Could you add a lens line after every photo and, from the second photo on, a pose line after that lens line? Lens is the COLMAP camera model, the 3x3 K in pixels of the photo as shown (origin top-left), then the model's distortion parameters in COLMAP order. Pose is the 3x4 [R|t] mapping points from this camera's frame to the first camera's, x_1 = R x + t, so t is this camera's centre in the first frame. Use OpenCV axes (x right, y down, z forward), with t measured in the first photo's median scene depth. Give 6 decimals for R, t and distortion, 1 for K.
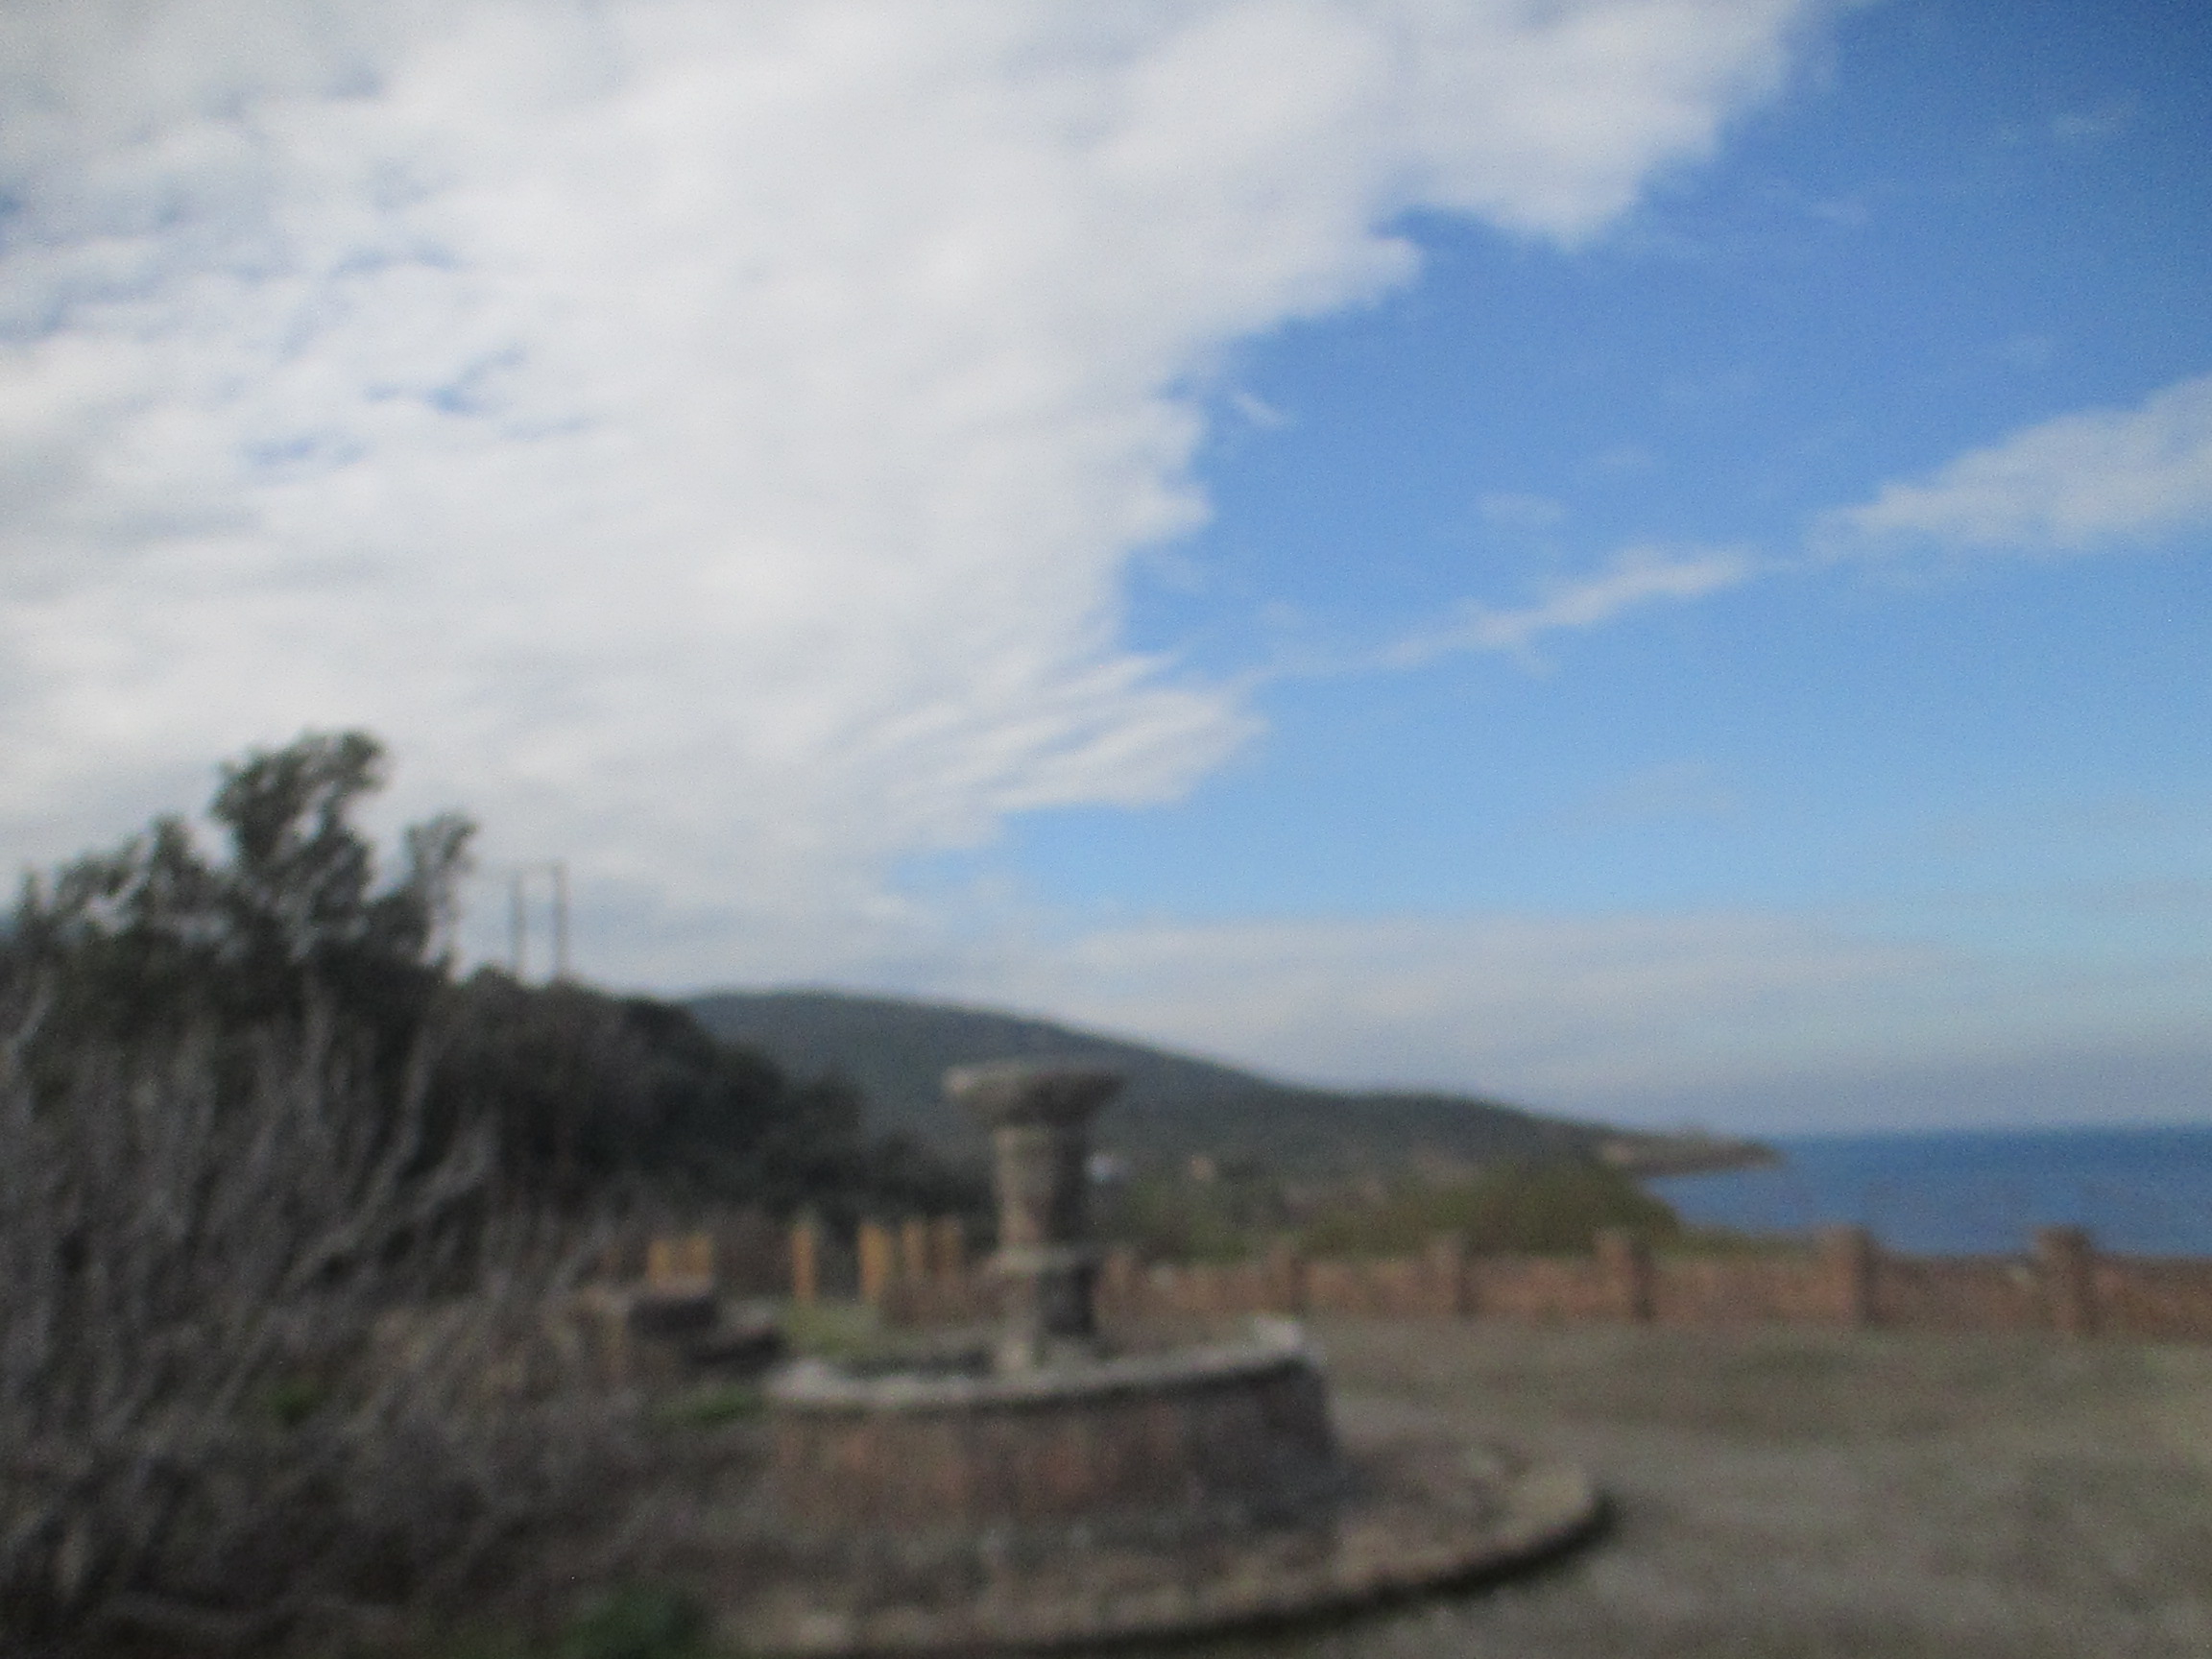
lens RADIAL K [[1857.1, 0, 1121.5], [0, 1857.1, 815.5], [0, 0, 1]] dist [-0.020085, 0.017573]
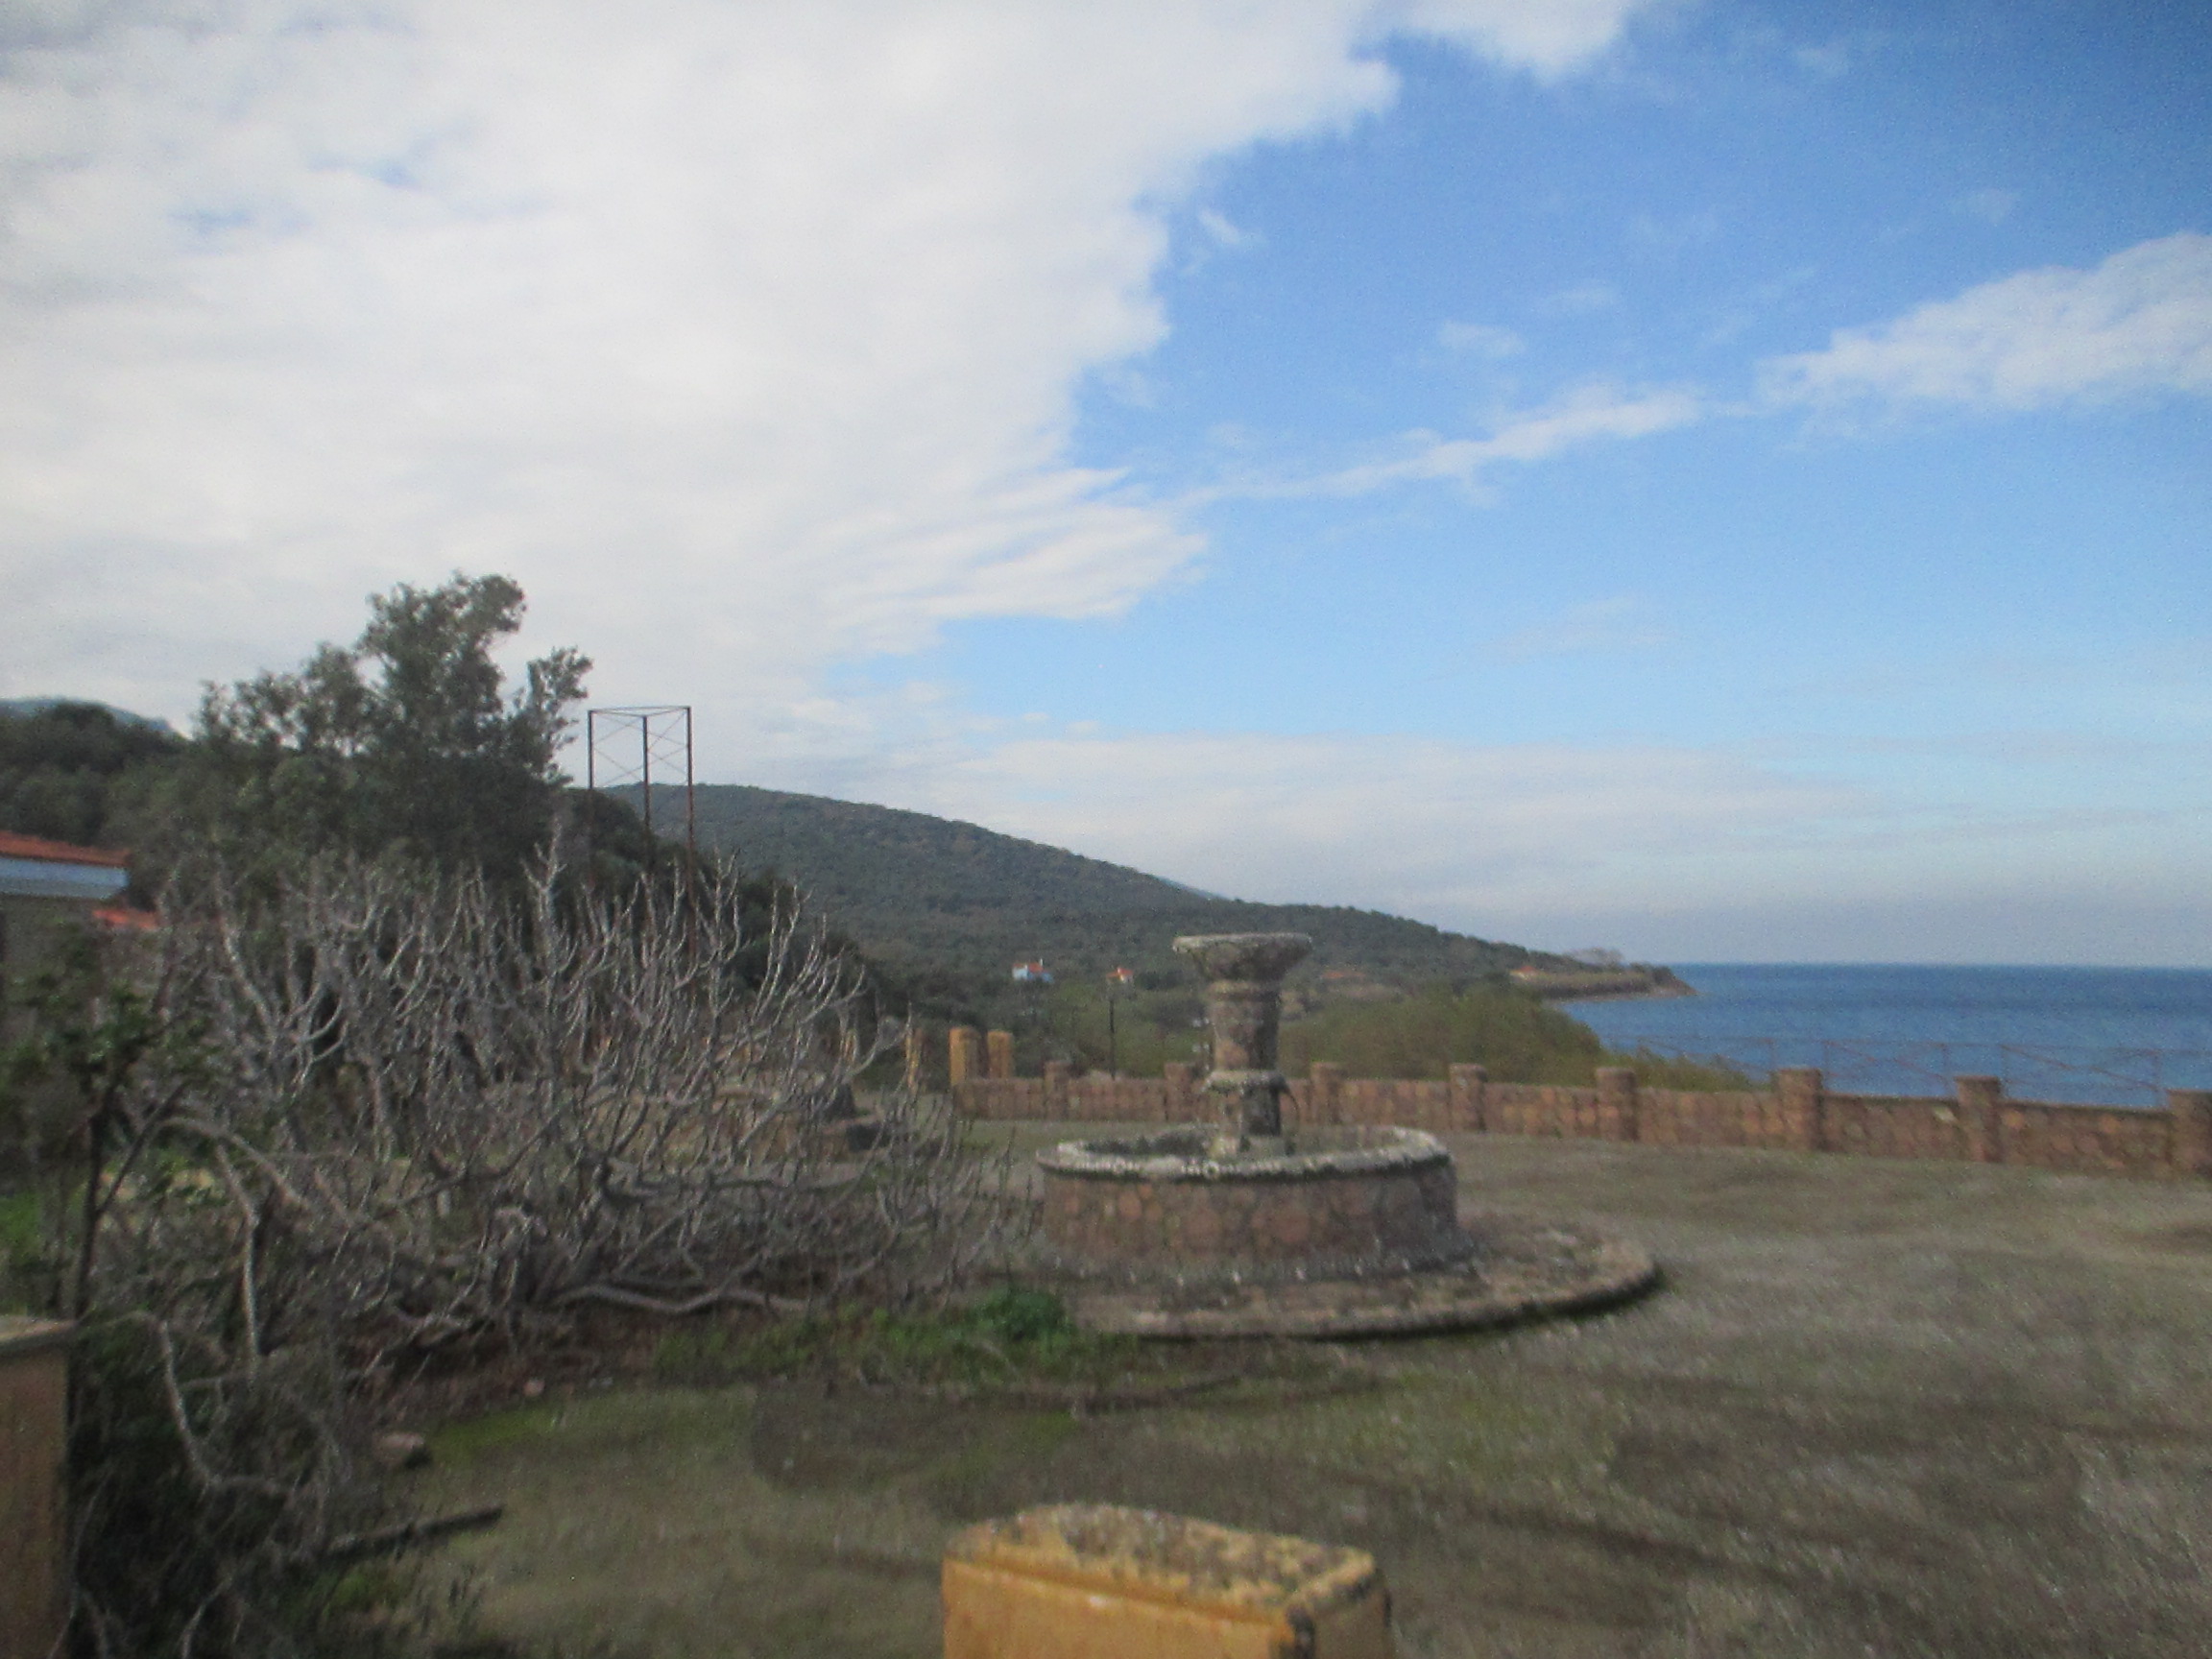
lens RADIAL K [[1857.1, 0, 1098.2], [0, 1857.1, 813.6], [0, 0, 1]] dist [-0.020085, 0.017573]
pose [[0.998572, 0.043061, 0.031614, -0.077745], [-0.046058, 0.993803, 0.101162, -0.030265], [-0.027062, -0.102473, 0.994368, -0.118402]]
